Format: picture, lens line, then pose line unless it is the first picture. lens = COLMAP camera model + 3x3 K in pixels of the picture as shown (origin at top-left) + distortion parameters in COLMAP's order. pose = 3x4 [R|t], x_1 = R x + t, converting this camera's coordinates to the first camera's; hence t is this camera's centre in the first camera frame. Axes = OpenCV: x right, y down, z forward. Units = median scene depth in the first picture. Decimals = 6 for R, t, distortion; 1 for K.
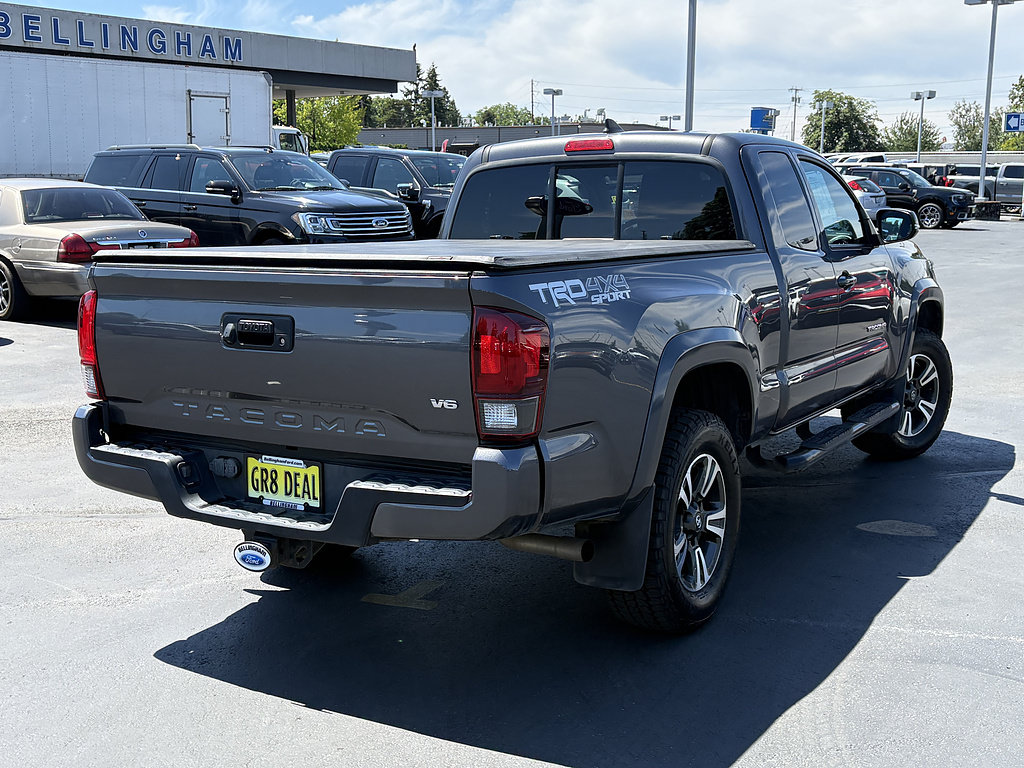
lens RADIAL K [[1197.9, 0, 512.0], [0, 1197.9, 384.0], [0, 0, 1]] dist [0.114240, -0.283186]
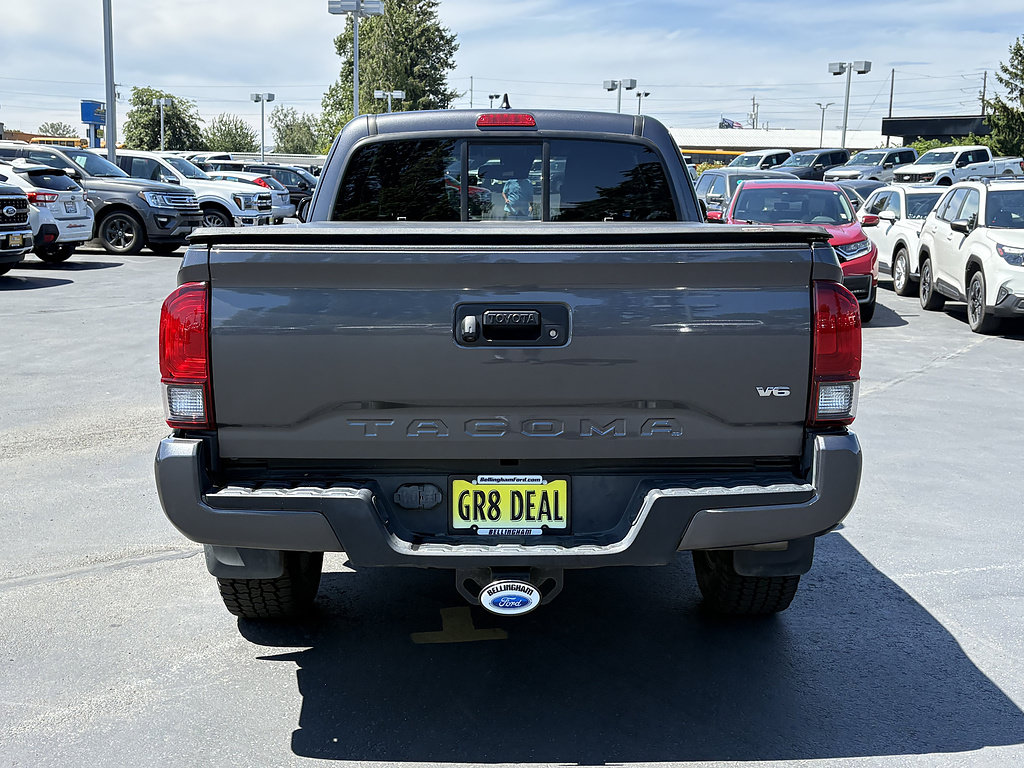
lens RADIAL K [[1197.9, 0, 512.0], [0, 1197.9, 384.0], [0, 0, 1]] dist [0.114240, -0.283186]
pose [[0.851974, -0.068750, 0.519050, -0.607240], [0.068494, 0.997457, 0.019690, -0.017607], [-0.519084, 0.018777, 0.854517, 0.286650]]
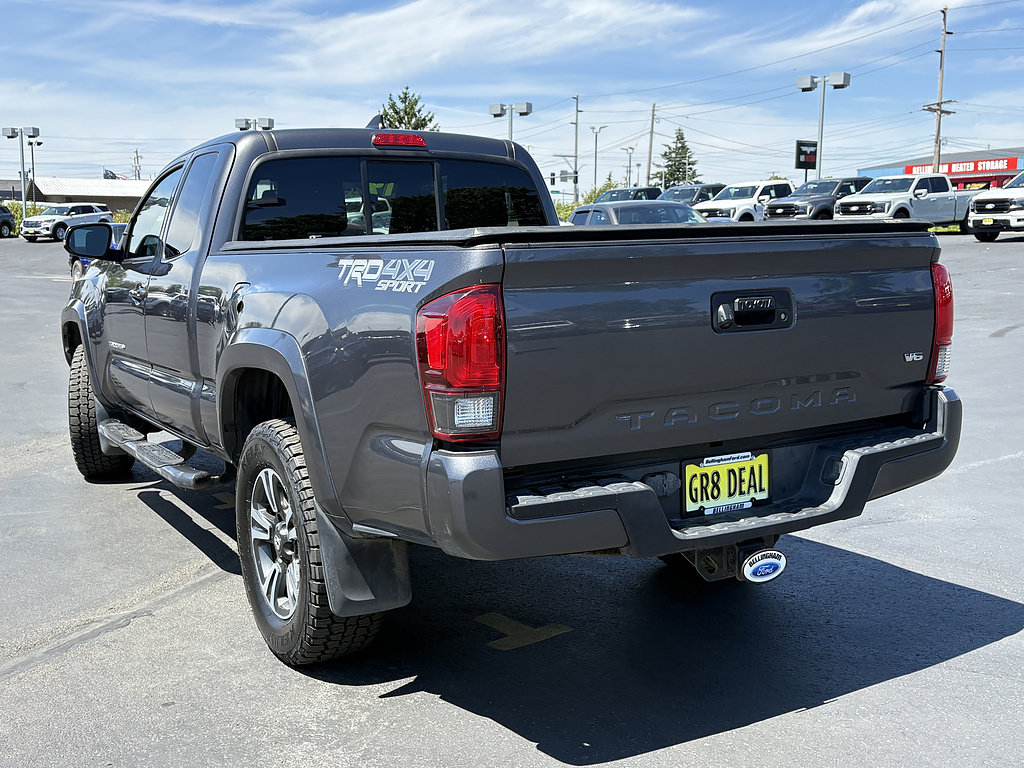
lens RADIAL K [[1131.9, 0, 508.1], [0, 1131.9, 364.8], [0, 0, 1]] dist [0.038560, -0.008518]
pose [[0.488584, -0.096282, 0.867188, -0.974499], [0.146531, 0.988831, 0.027231, -0.049967], [-0.860125, 0.113765, 0.497235, 0.707246]]
